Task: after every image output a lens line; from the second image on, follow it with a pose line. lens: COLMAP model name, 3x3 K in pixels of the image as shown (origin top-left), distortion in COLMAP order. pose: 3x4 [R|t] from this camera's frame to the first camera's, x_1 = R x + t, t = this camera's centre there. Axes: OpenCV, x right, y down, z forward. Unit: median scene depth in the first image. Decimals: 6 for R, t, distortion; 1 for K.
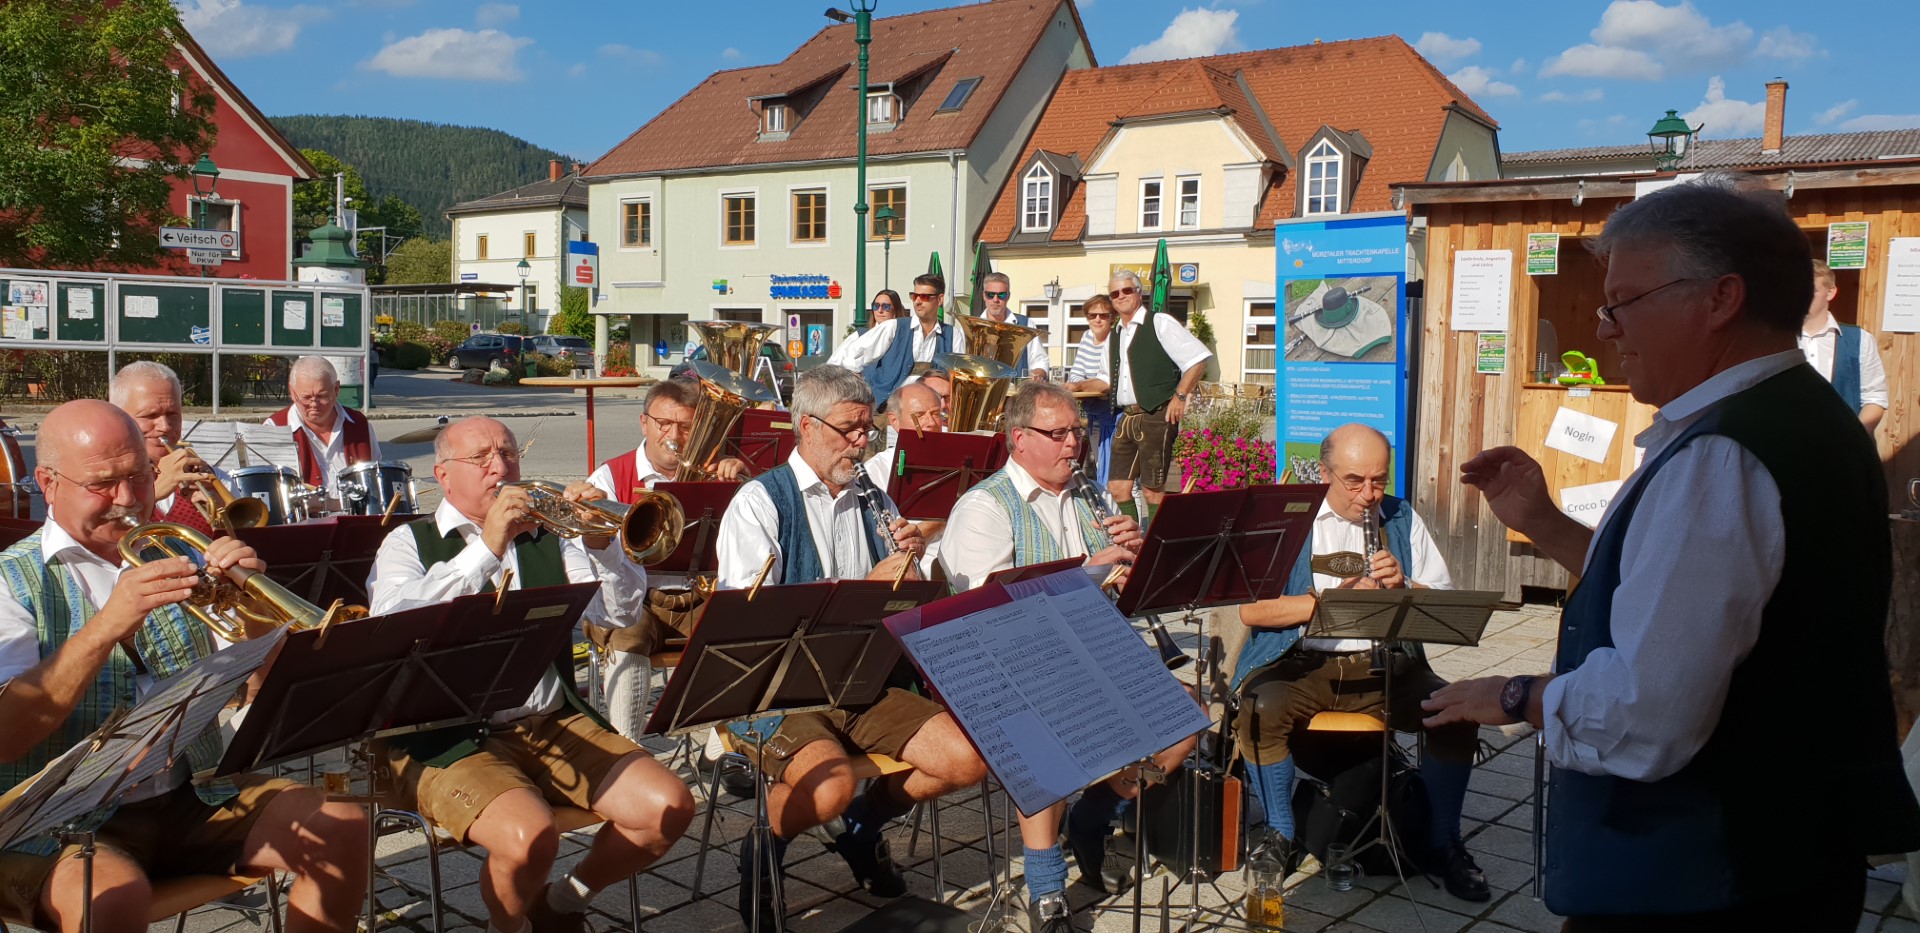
lens RADIAL K [[1512.5, 0, 910.0], [0, 1512.5, 429.9], [0, 0, 1]] dist [0.033436, -0.035478]
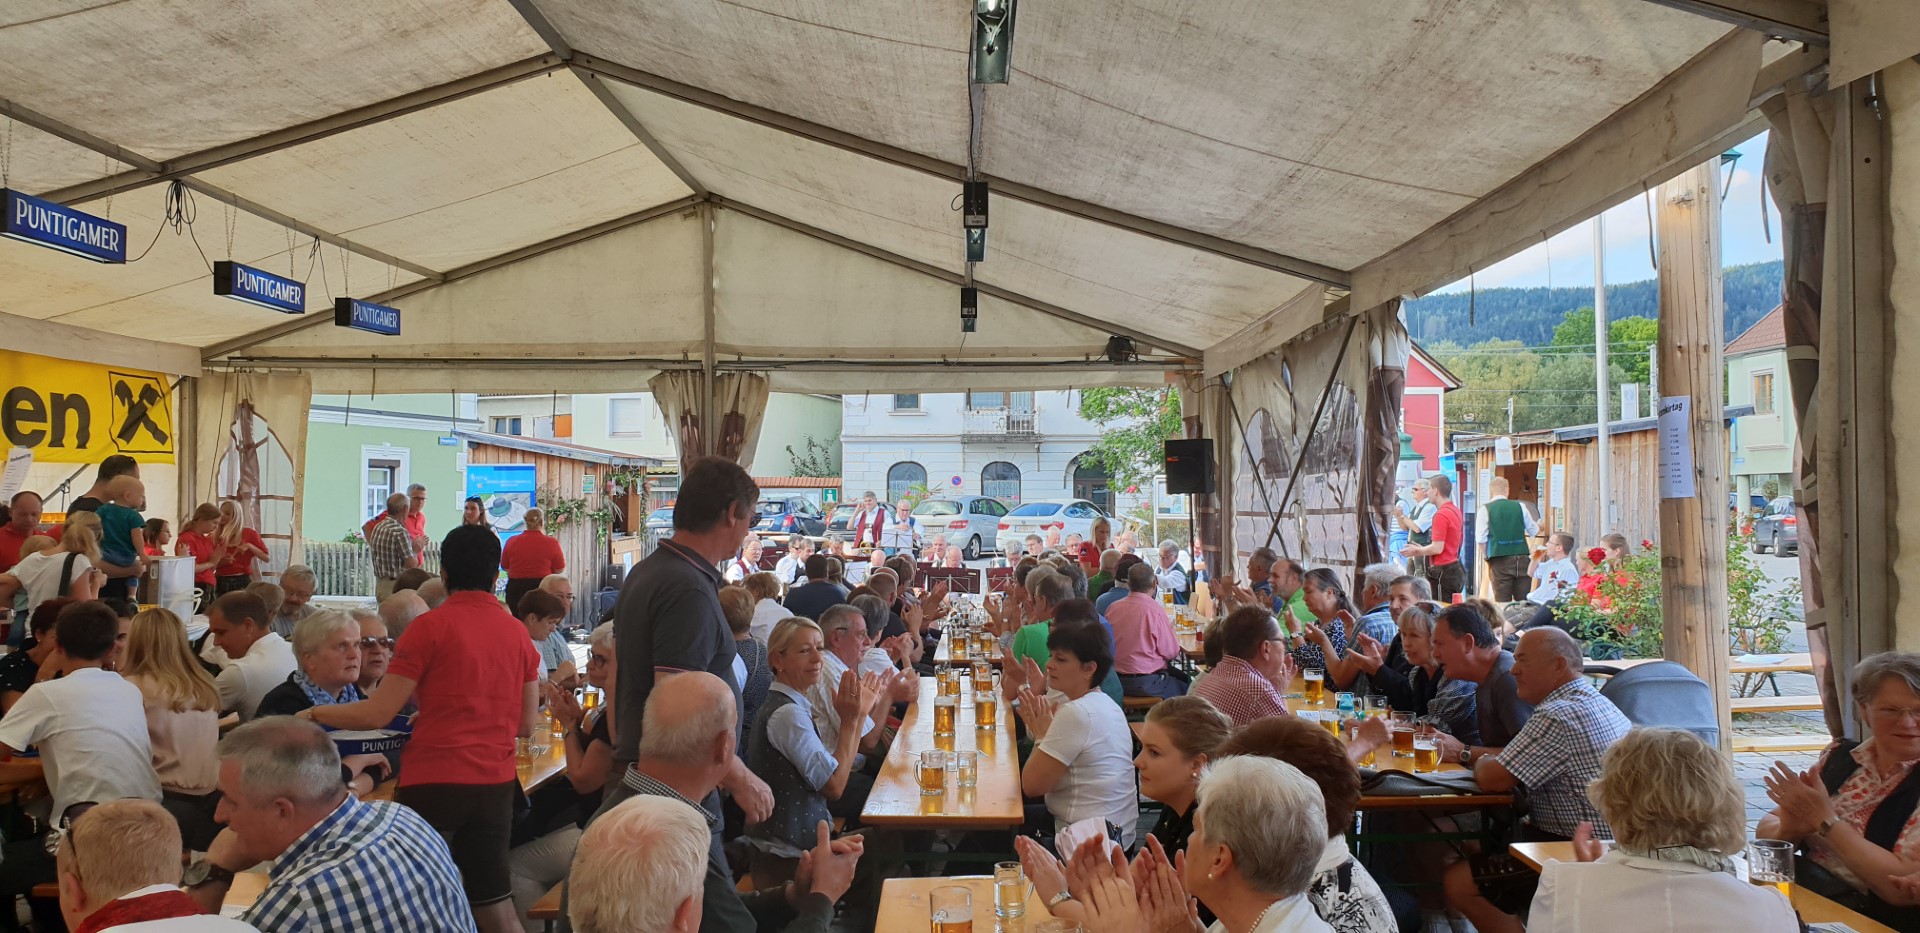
lens RADIAL K [[1512.5, 0, 941.2], [0, 1512.5, 461.5], [0, 0, 1]] dist [0.033436, -0.035478]
pose [[0.645121, -0.048113, -0.762564, 0.492417], [-0.015915, 0.996953, -0.076366, 0.015970], [0.763914, 0.061402, 0.642390, -0.313476]]
